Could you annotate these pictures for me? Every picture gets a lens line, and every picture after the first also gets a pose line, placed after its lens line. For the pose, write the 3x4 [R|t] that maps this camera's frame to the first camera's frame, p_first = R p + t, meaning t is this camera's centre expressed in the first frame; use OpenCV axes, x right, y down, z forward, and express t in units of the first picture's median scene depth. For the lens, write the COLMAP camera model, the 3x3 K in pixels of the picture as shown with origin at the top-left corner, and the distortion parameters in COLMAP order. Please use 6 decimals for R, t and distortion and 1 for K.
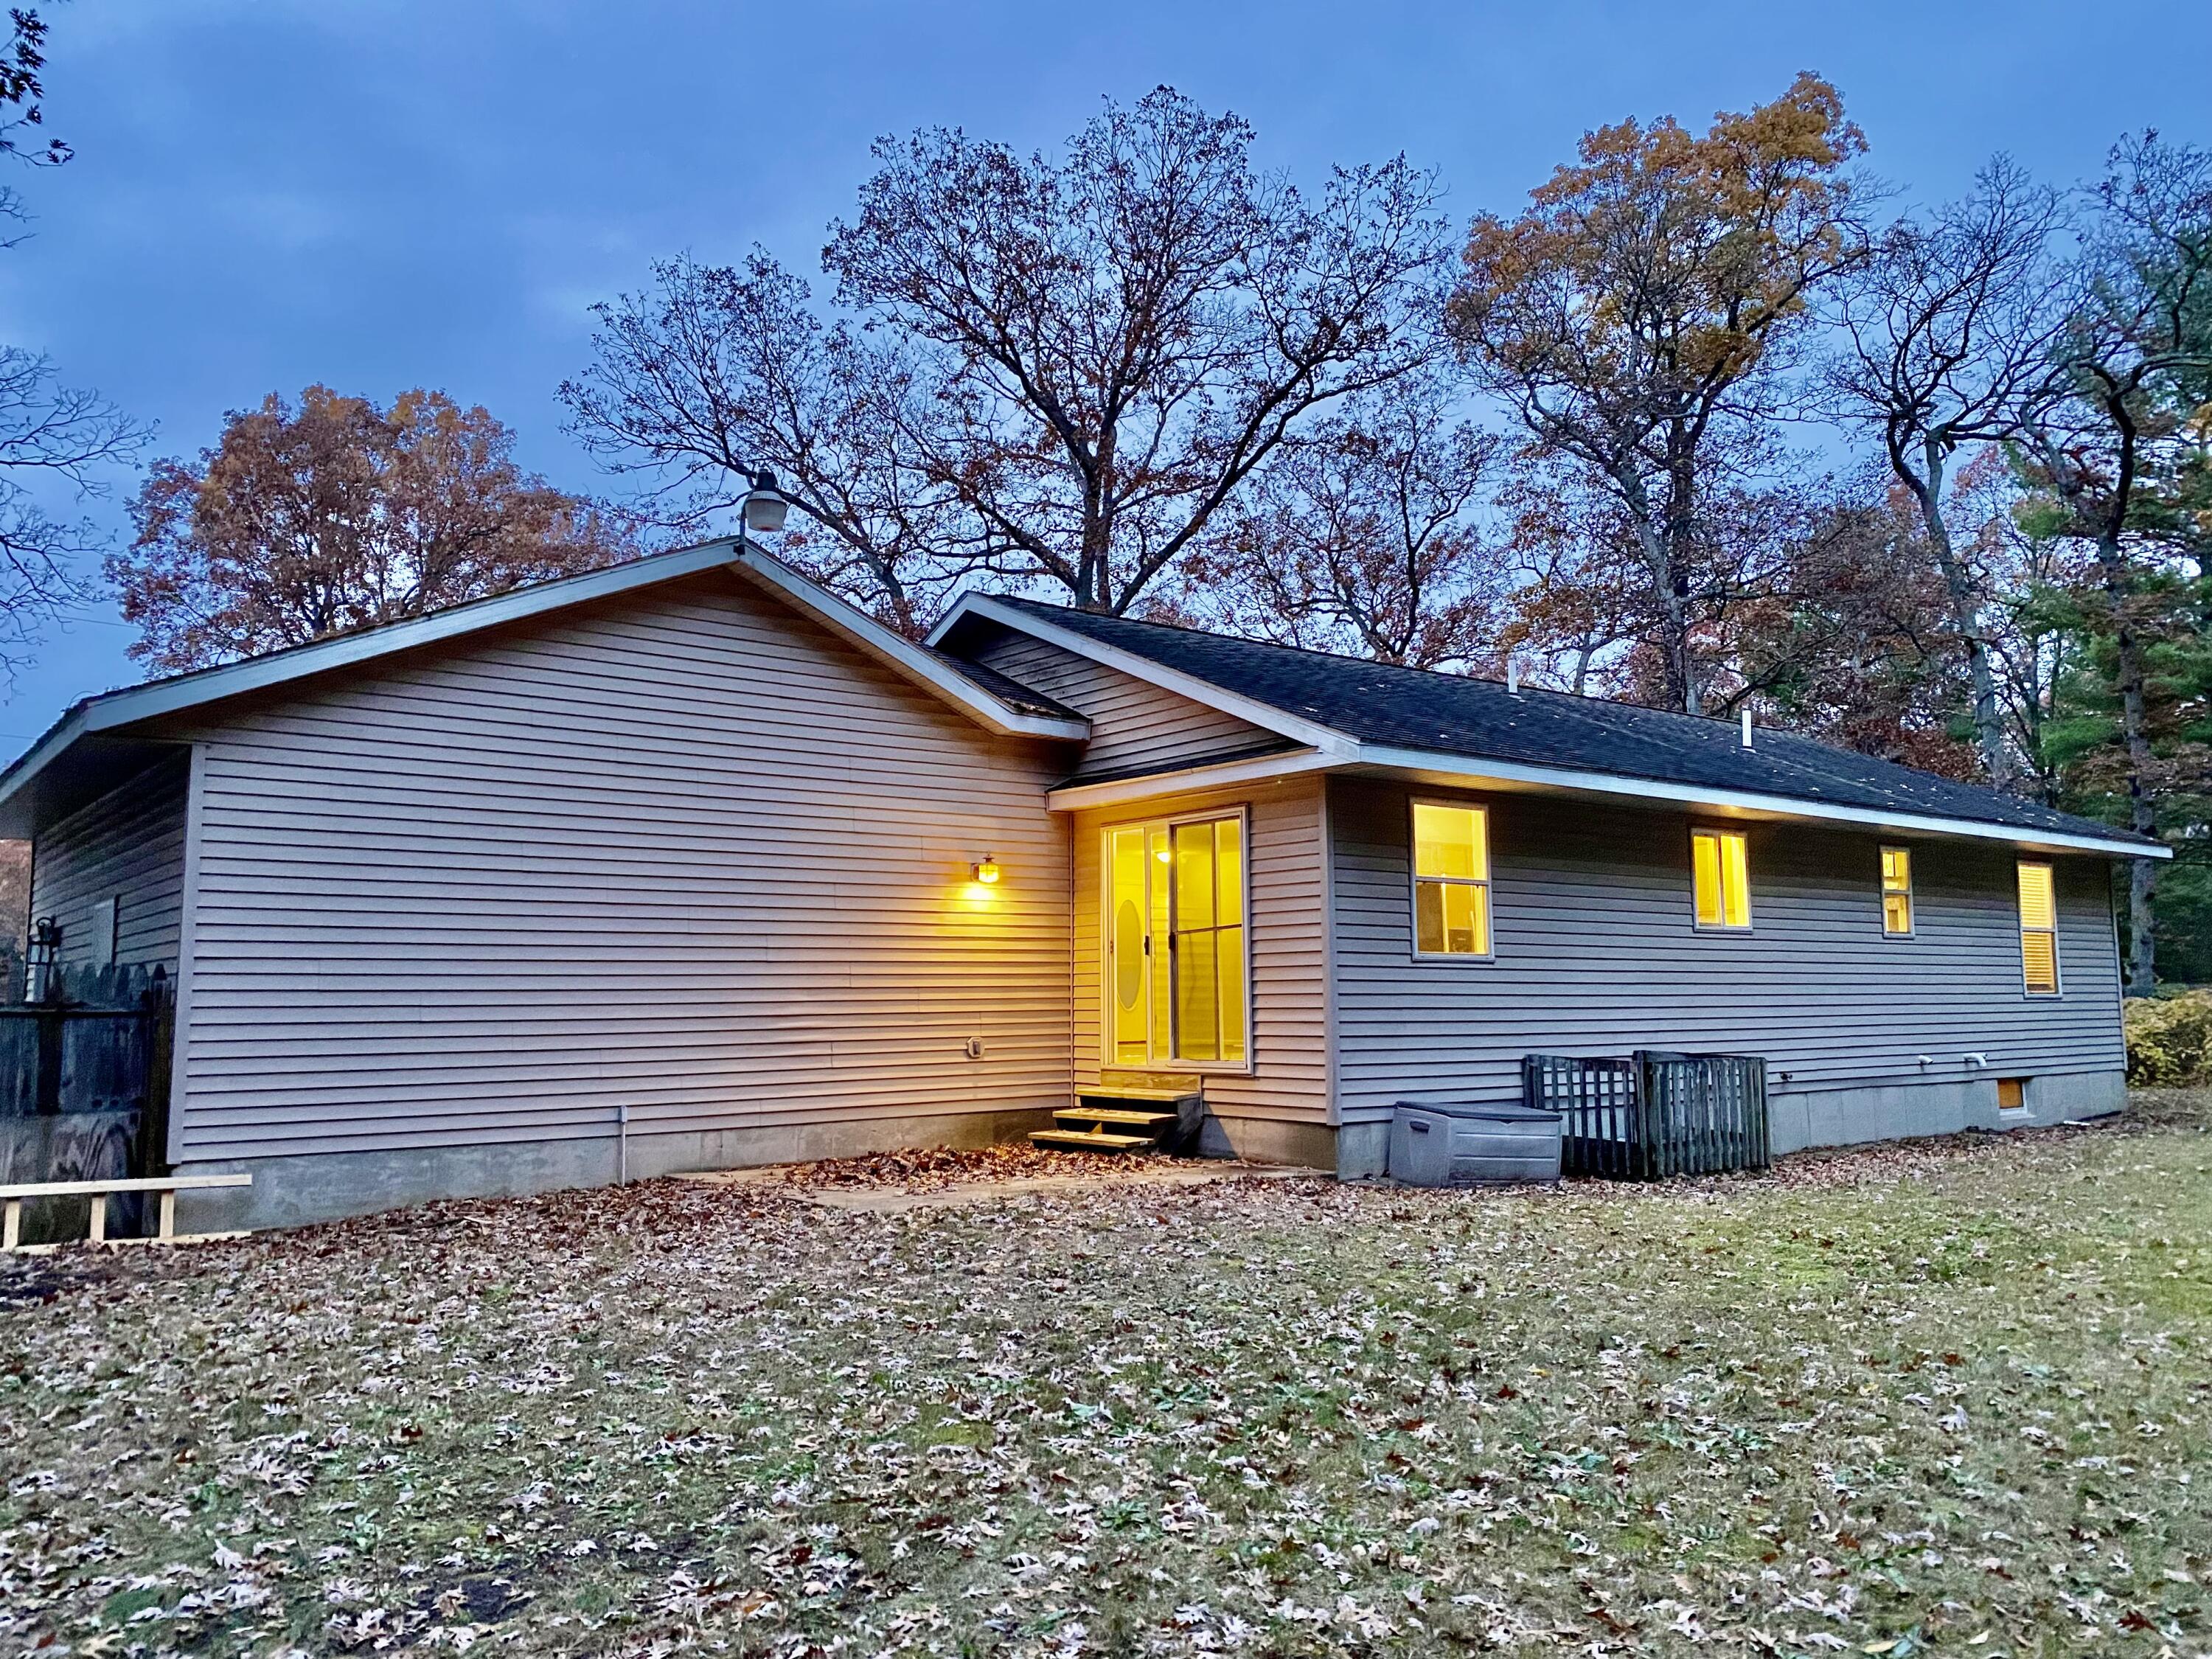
lens RADIAL K [[1666.2, 0, 1106.0], [0, 1666.2, 829.5], [0, 0, 1]] dist [0.060934, -0.066050]
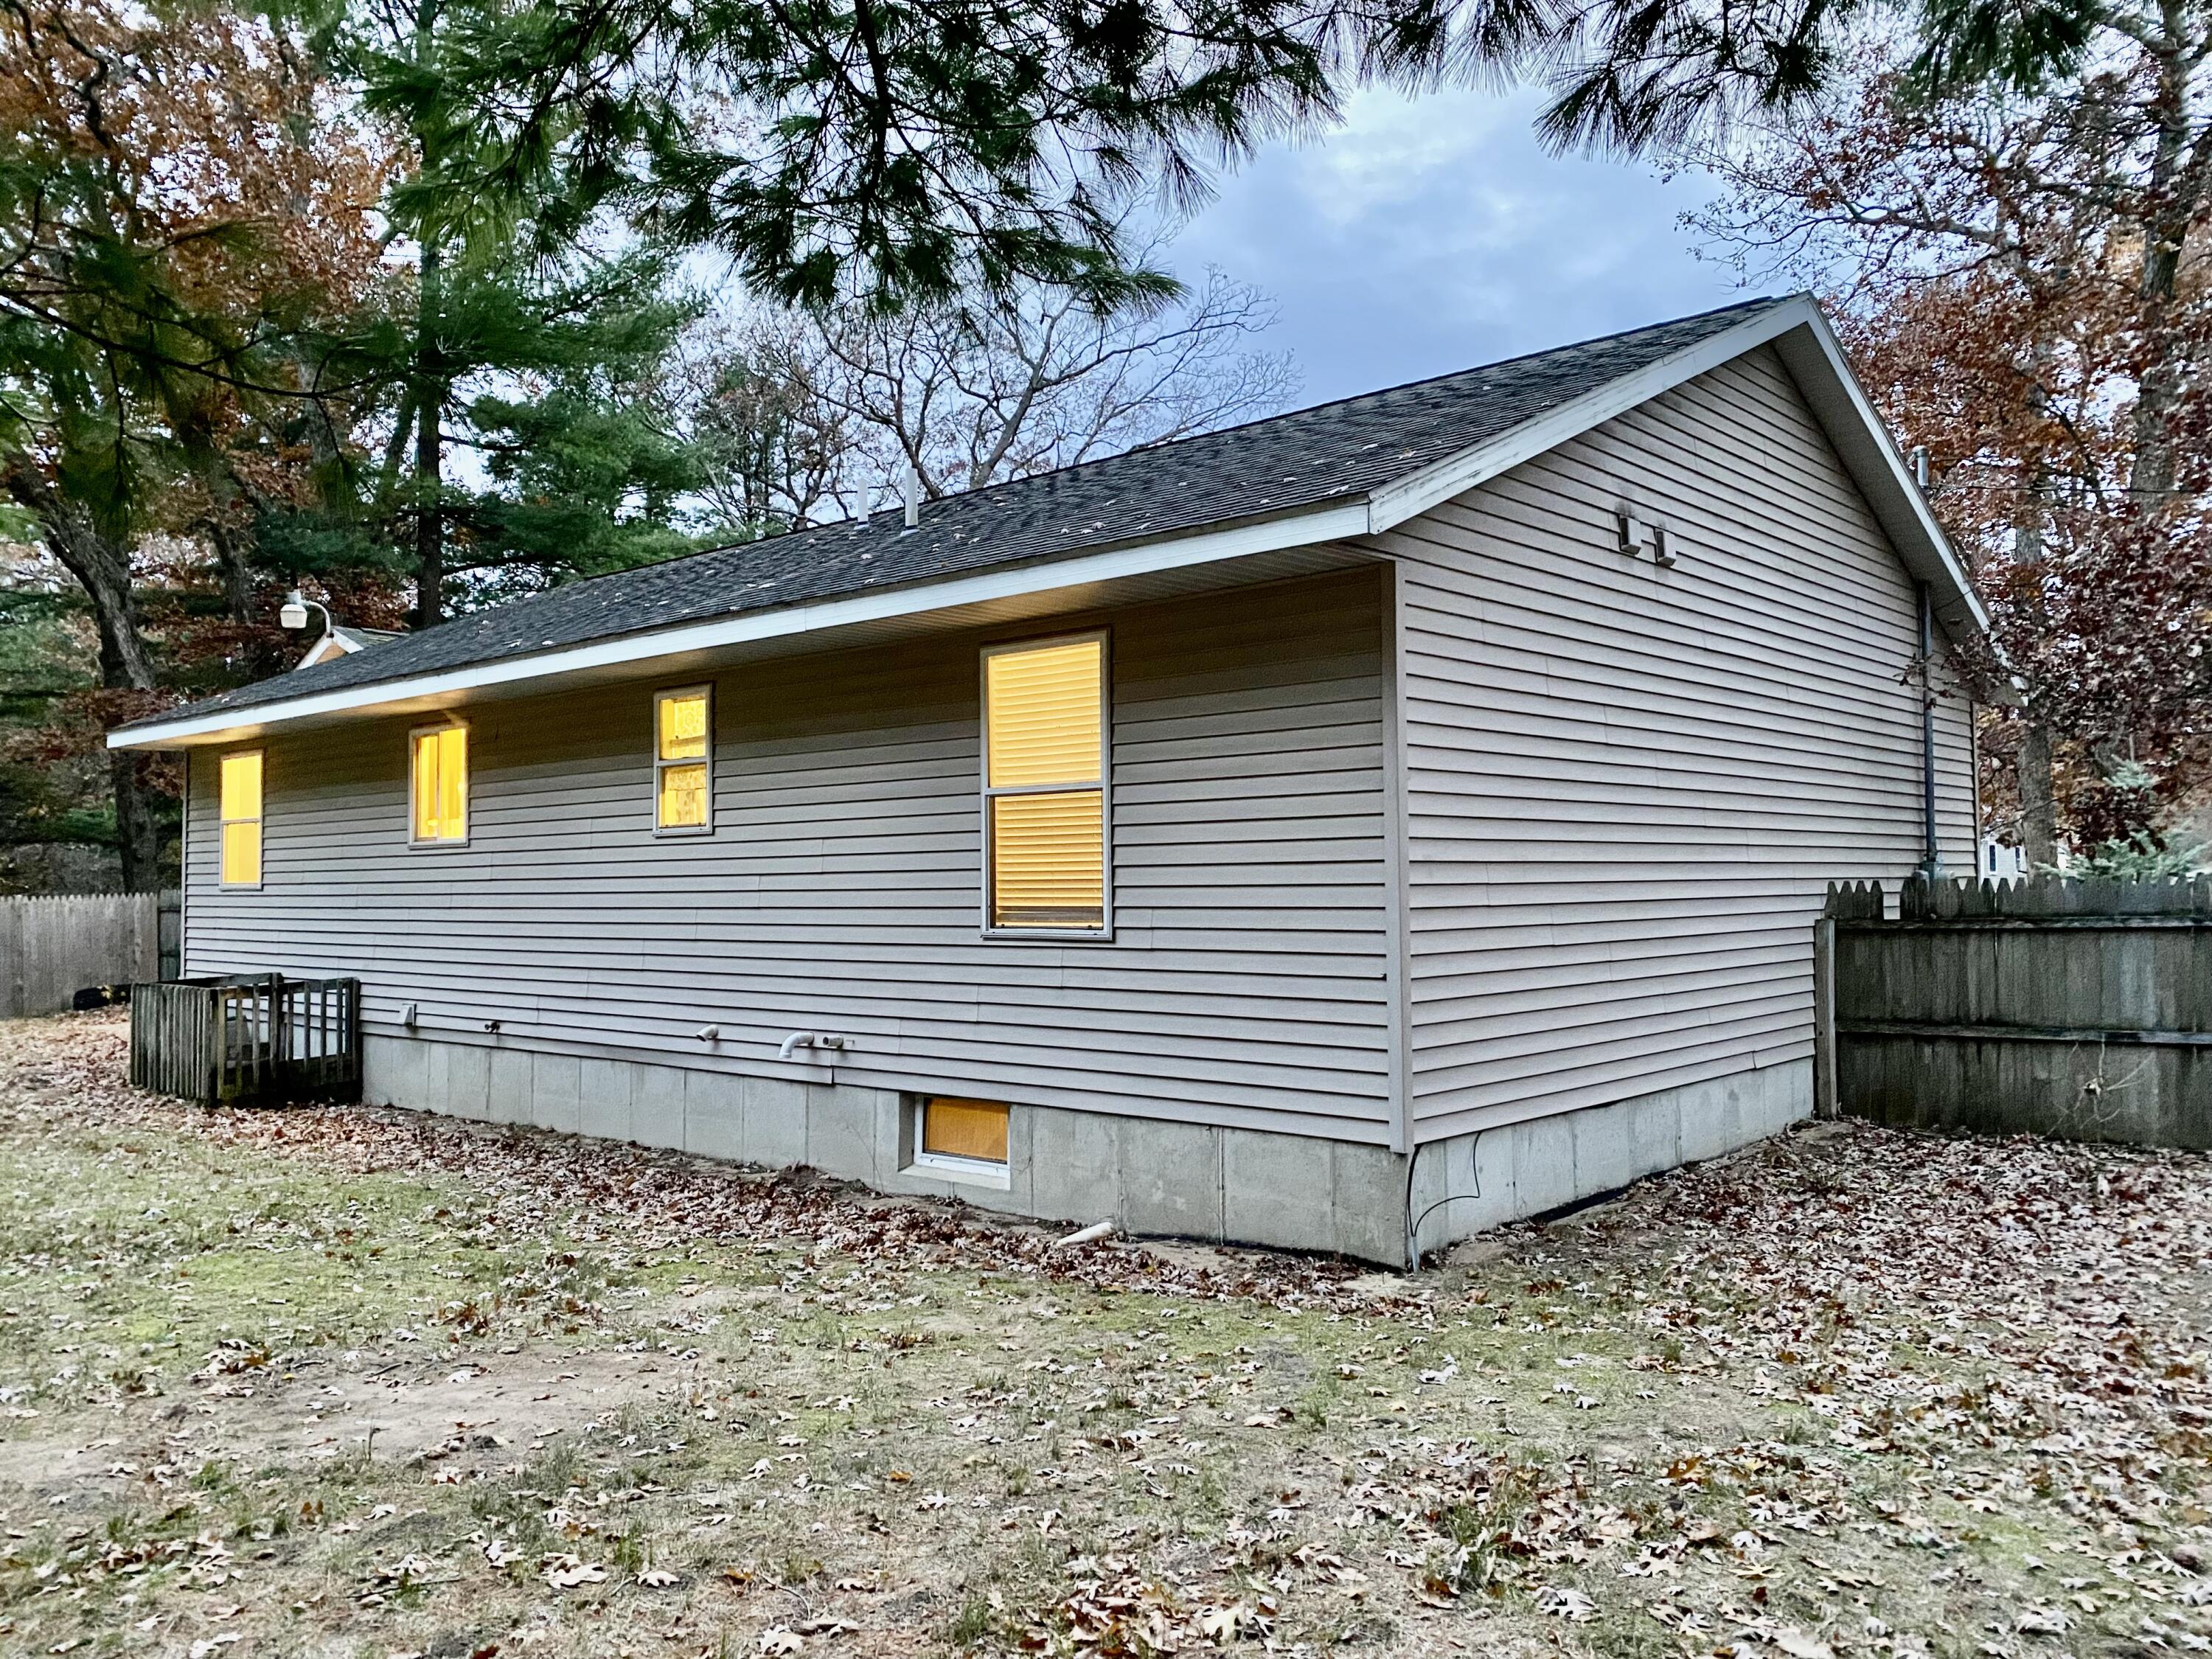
lens RADIAL K [[1666.2, 0, 1106.0], [0, 1666.2, 829.5], [0, 0, 1]] dist [0.060934, -0.066050]
pose [[0.150667, -0.016808, -0.988442, 1.117598], [0.119991, 0.992774, 0.001409, 0.081281], [0.981276, -0.118816, 0.151595, 1.069240]]
